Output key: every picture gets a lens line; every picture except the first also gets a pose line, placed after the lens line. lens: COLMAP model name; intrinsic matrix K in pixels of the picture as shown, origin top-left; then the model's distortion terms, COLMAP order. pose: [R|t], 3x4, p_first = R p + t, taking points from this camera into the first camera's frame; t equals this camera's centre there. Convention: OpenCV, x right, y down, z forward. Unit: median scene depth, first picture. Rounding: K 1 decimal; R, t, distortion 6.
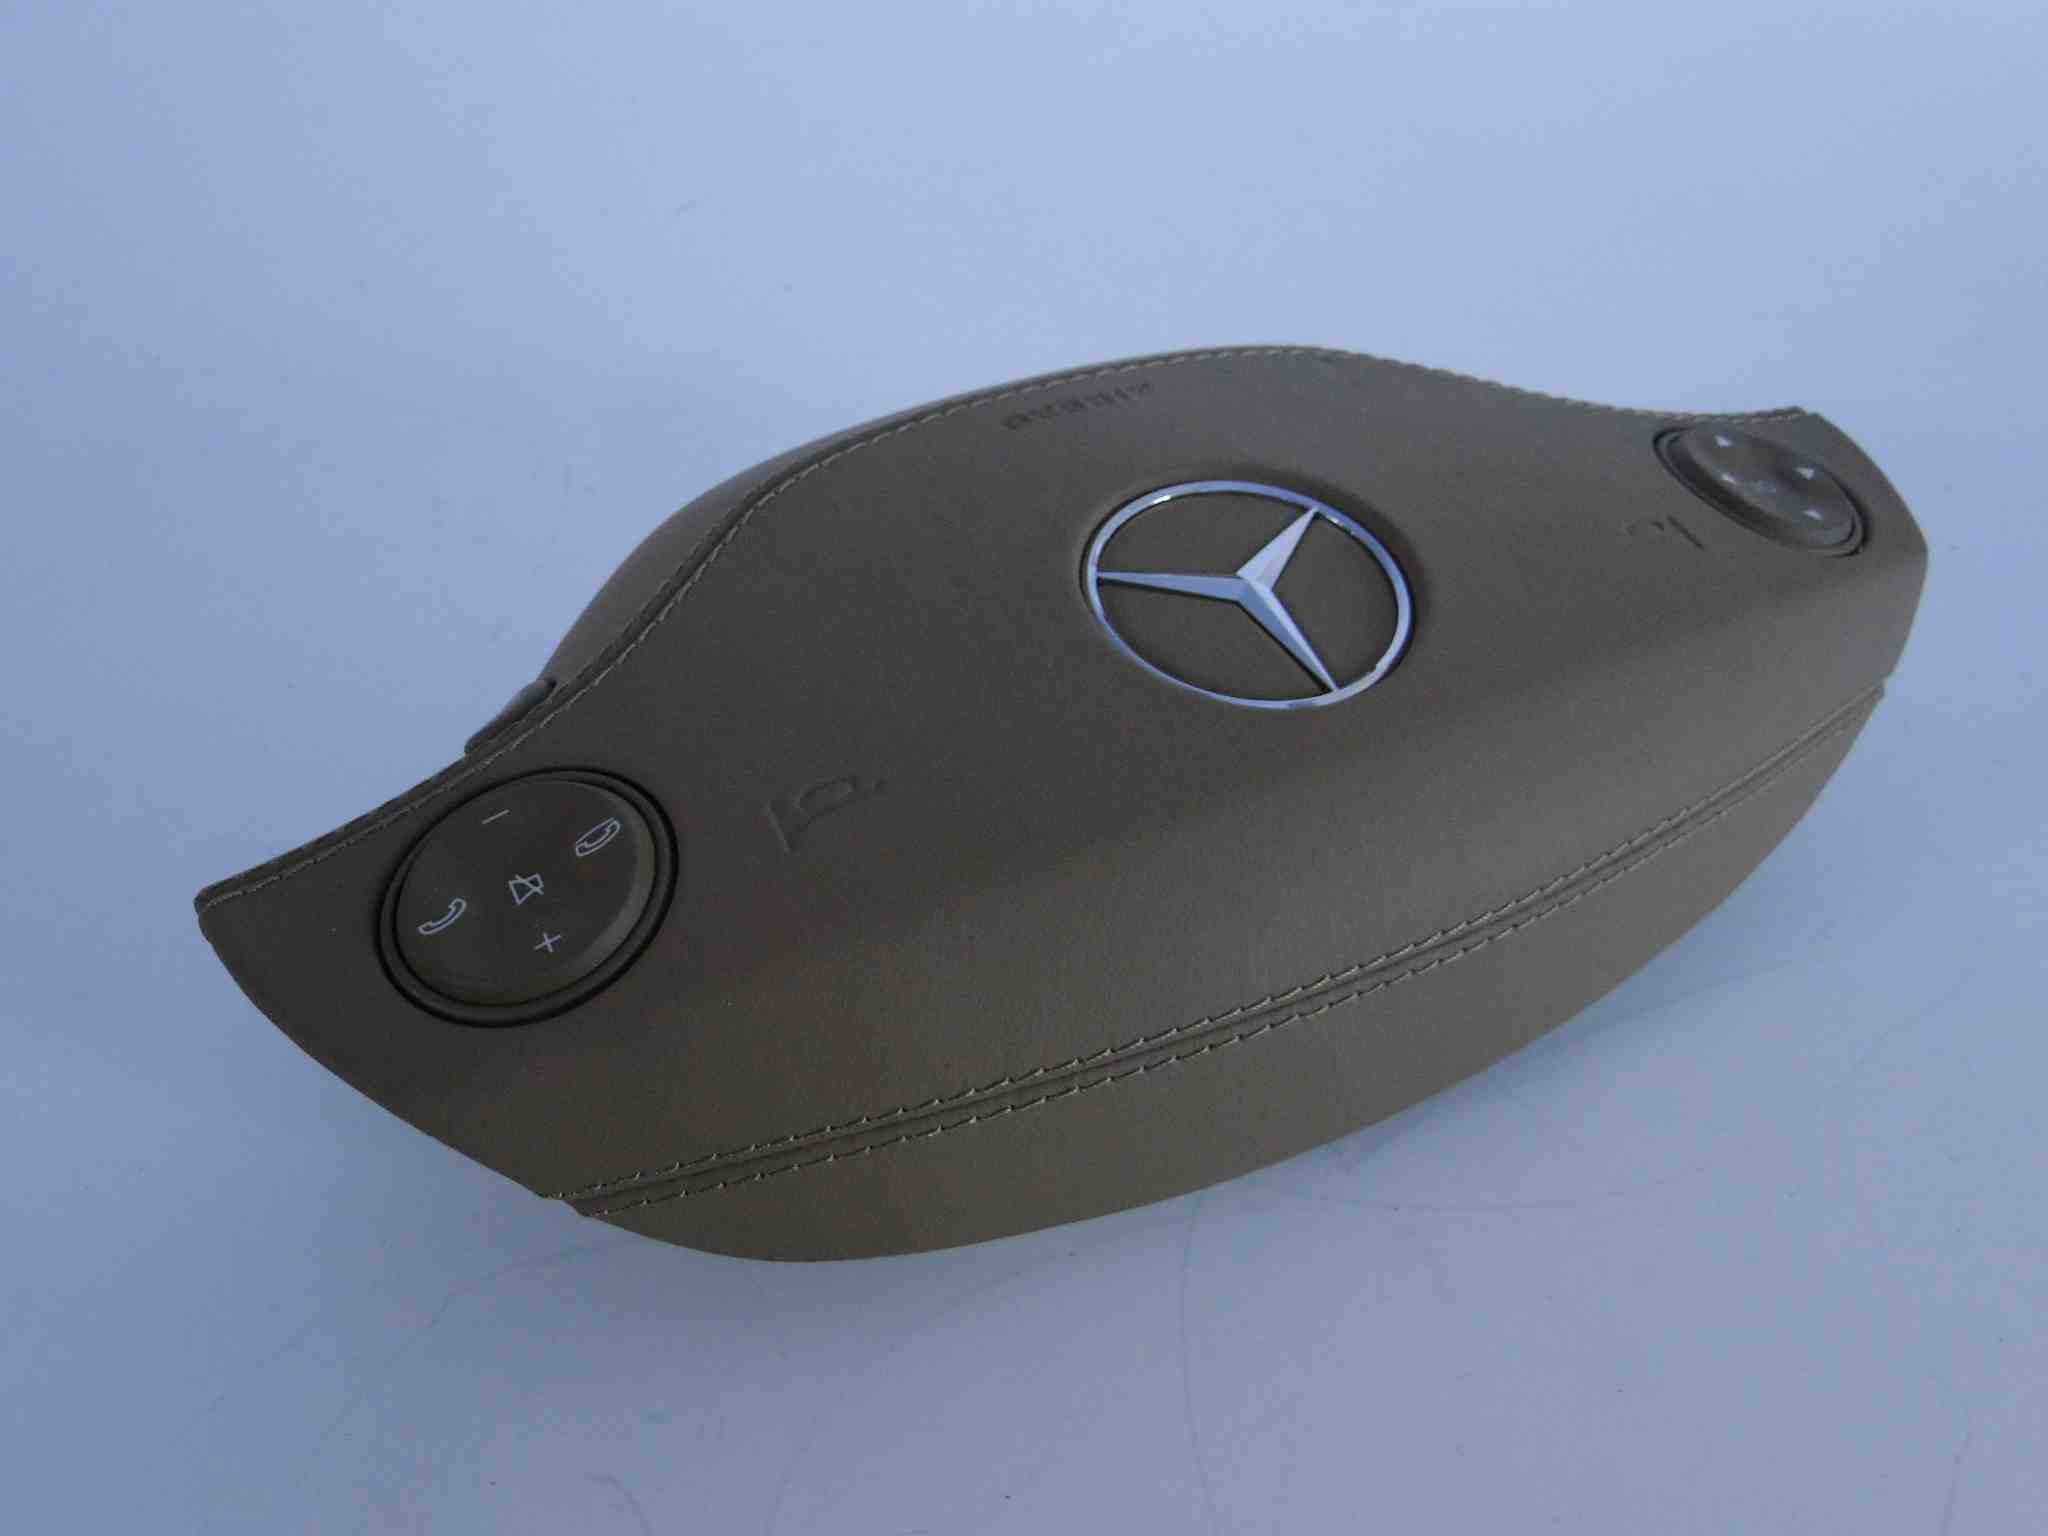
lens RADIAL K [[1667.7, 0, 1024.9], [0, 1667.7, 771.9], [0, 0, 1]] dist [0.004155, 0.000040]
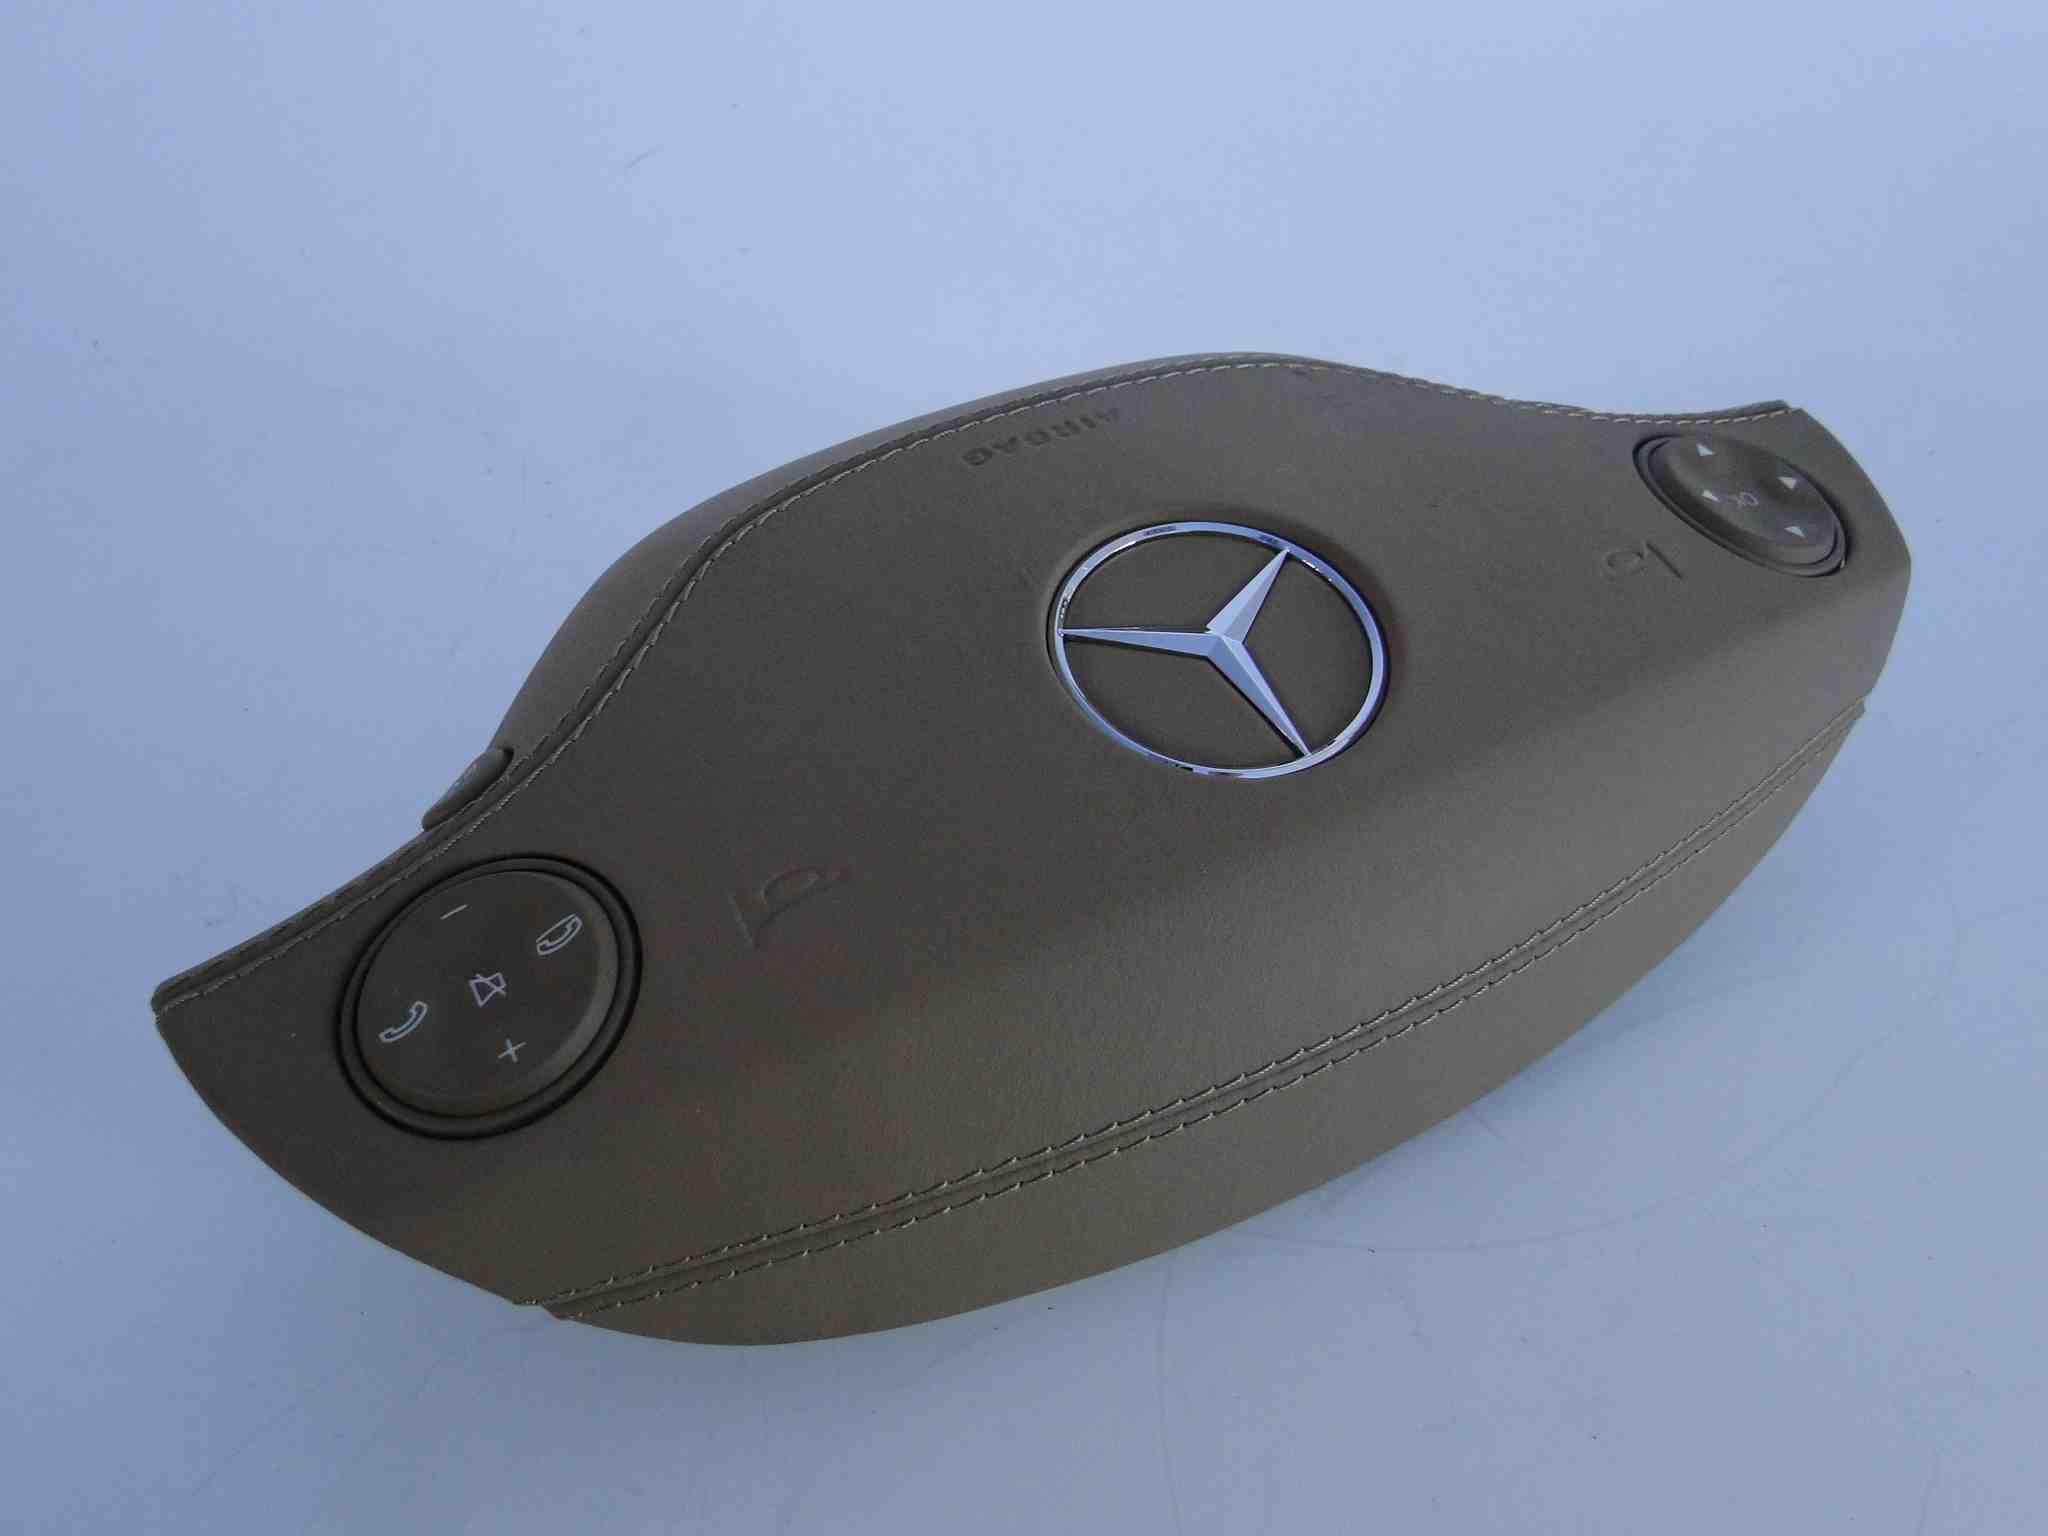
lens RADIAL K [[1667.7, 0, 1024.9], [0, 1667.7, 771.9], [0, 0, 1]] dist [0.004155, 0.000040]
pose [[0.999770, -0.019598, 0.008693, 0.010676], [0.018960, 0.997491, 0.068207, -0.107469], [-0.010008, -0.068026, 0.997633, 0.021082]]
